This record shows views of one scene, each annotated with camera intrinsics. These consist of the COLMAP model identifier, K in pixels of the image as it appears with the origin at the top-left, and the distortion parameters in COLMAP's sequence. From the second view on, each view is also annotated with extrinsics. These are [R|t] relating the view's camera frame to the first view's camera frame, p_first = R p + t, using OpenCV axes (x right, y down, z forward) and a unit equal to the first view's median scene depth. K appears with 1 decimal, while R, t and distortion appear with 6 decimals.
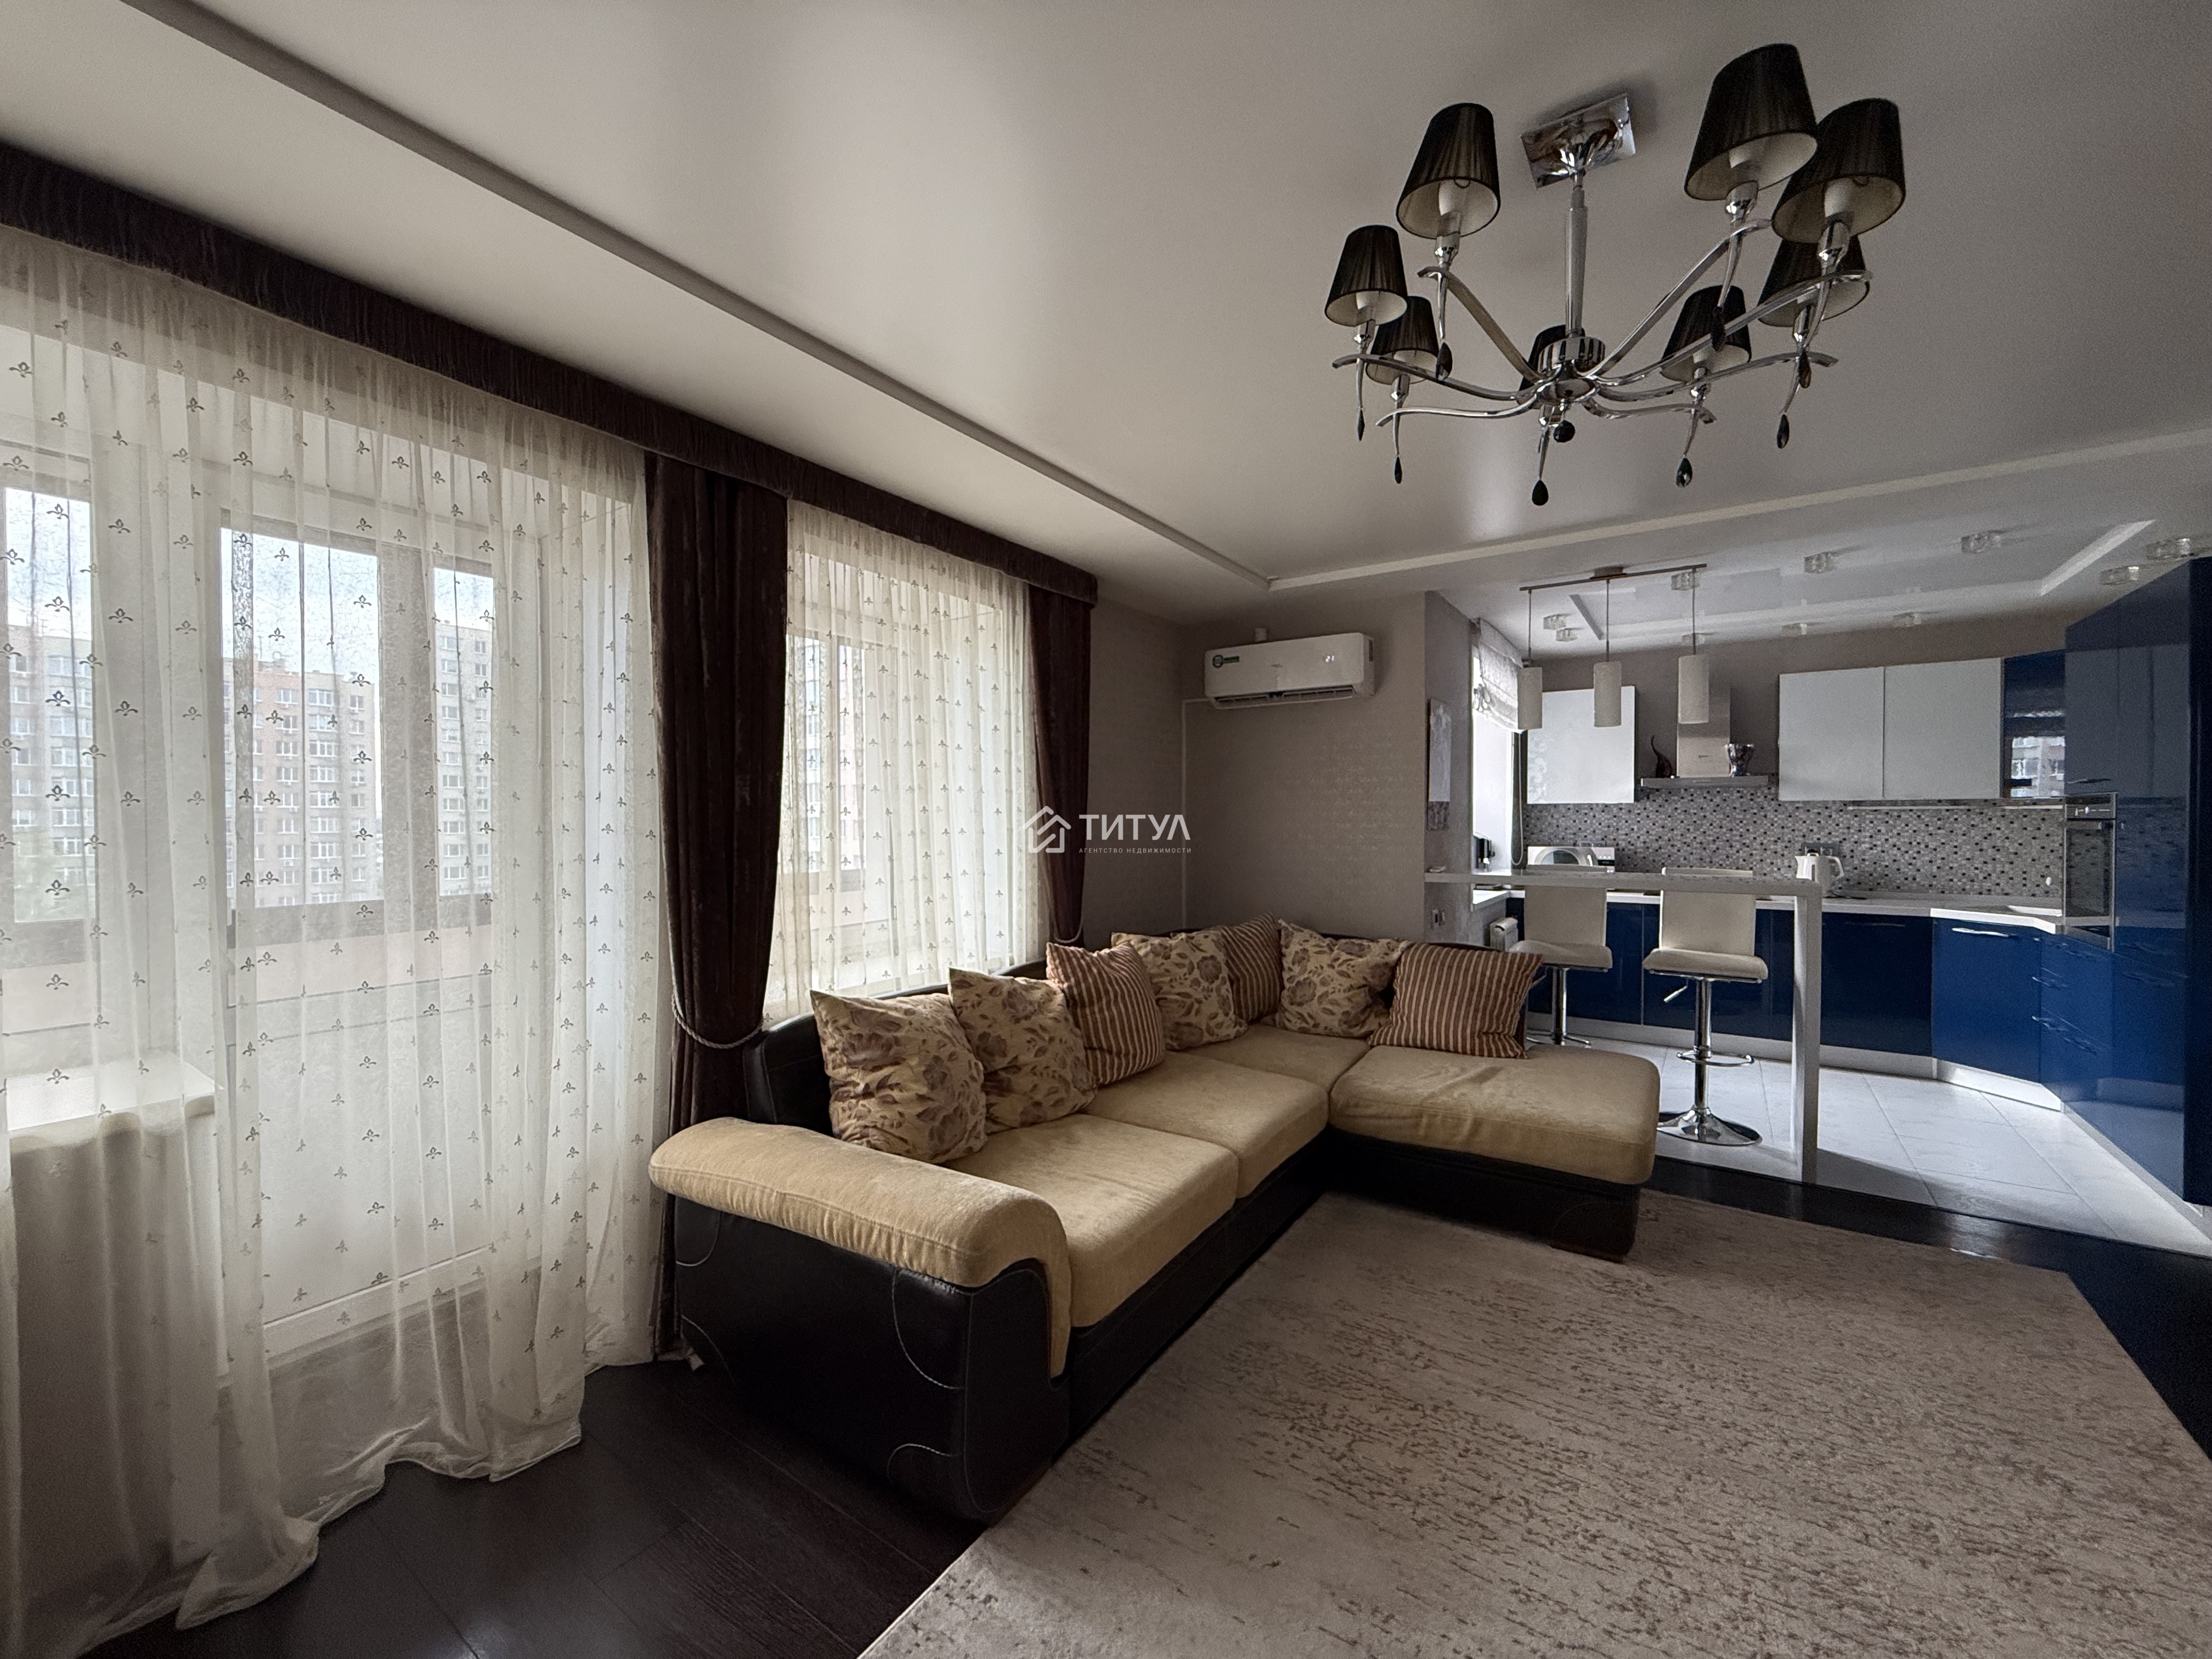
lens RADIAL K [[882.5, 0, 1100.8], [0, 882.5, 829.3], [0, 0, 1]] dist [0.000608, -0.000038]
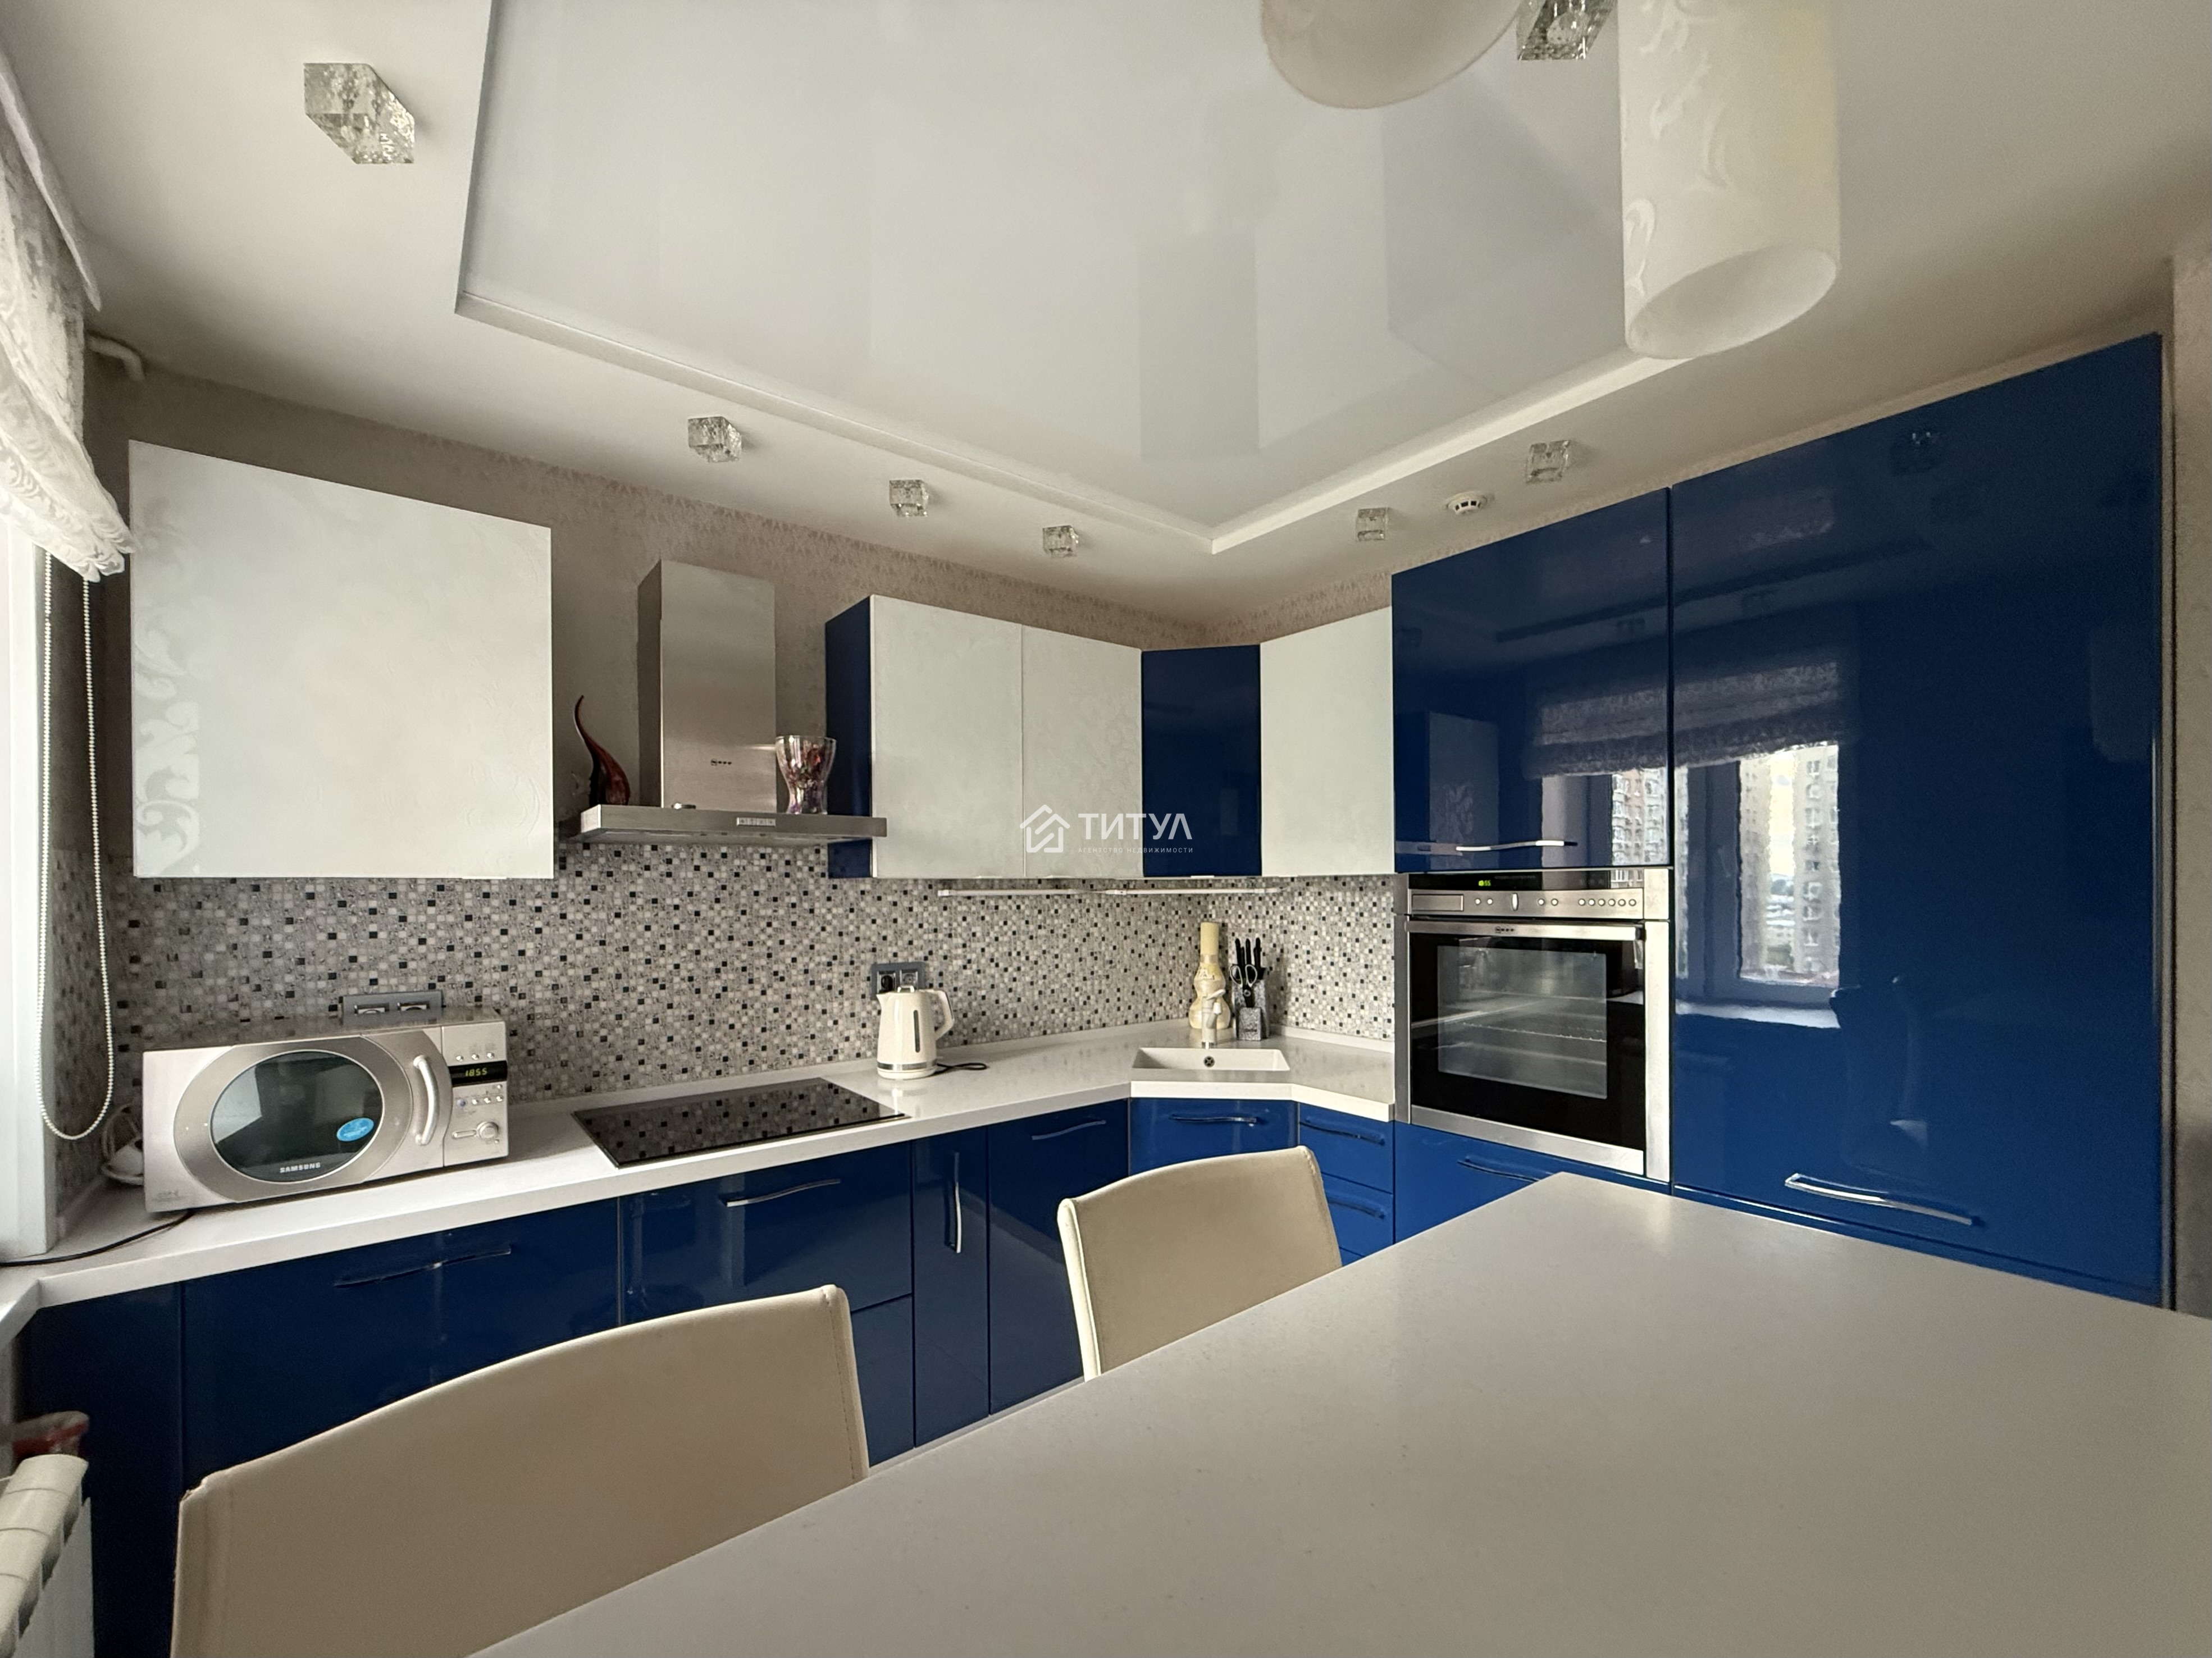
lens RADIAL K [[905.0, 0, 1096.5], [0, 905.0, 894.5], [0, 0, 1]] dist [0.001358, -0.000024]
pose [[0.290484, -0.004128, 0.956871, 0.355865], [0.020654, 0.999785, -0.001957, -0.020007], [-0.956657, 0.020331, 0.290507, 0.746161]]
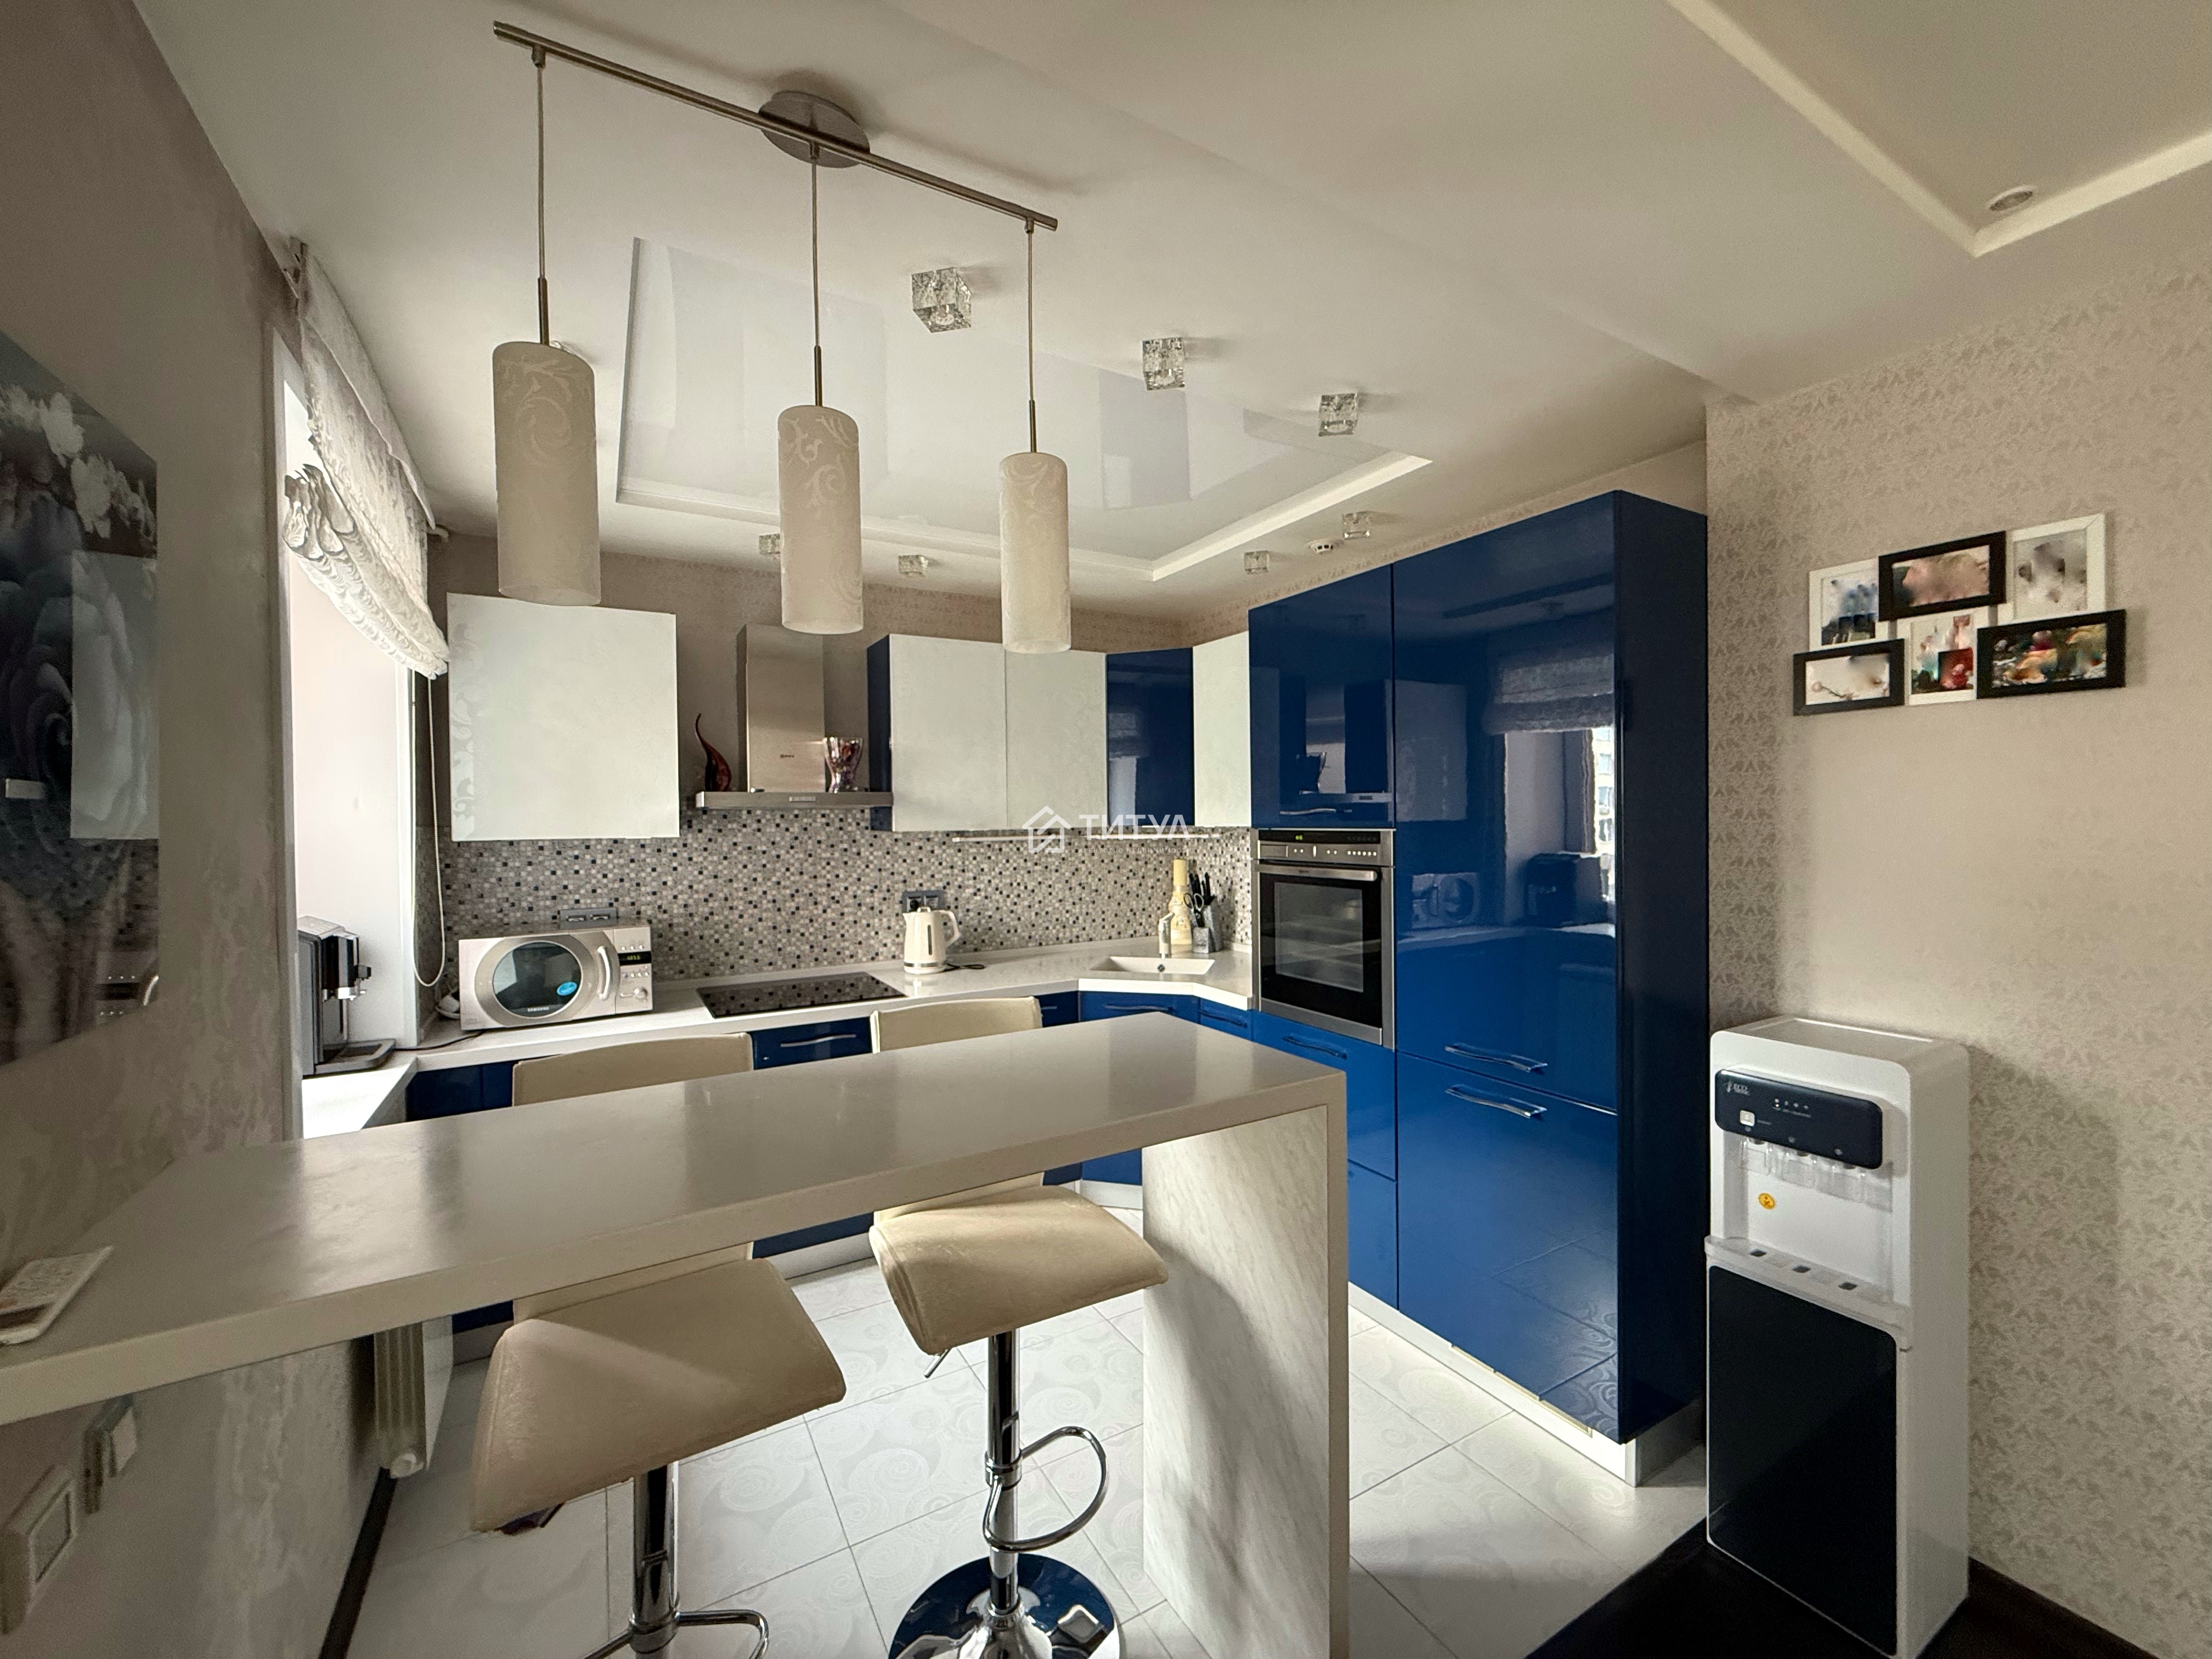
lens RADIAL K [[882.5, 0, 1100.8], [0, 882.5, 829.3], [0, 0, 1]] dist [0.000608, -0.000038]
pose [[0.426837, -0.014820, 0.904207, 0.249540], [0.024565, 0.999687, 0.004788, -0.032634], [-0.903995, 0.020168, 0.427067, 0.580573]]
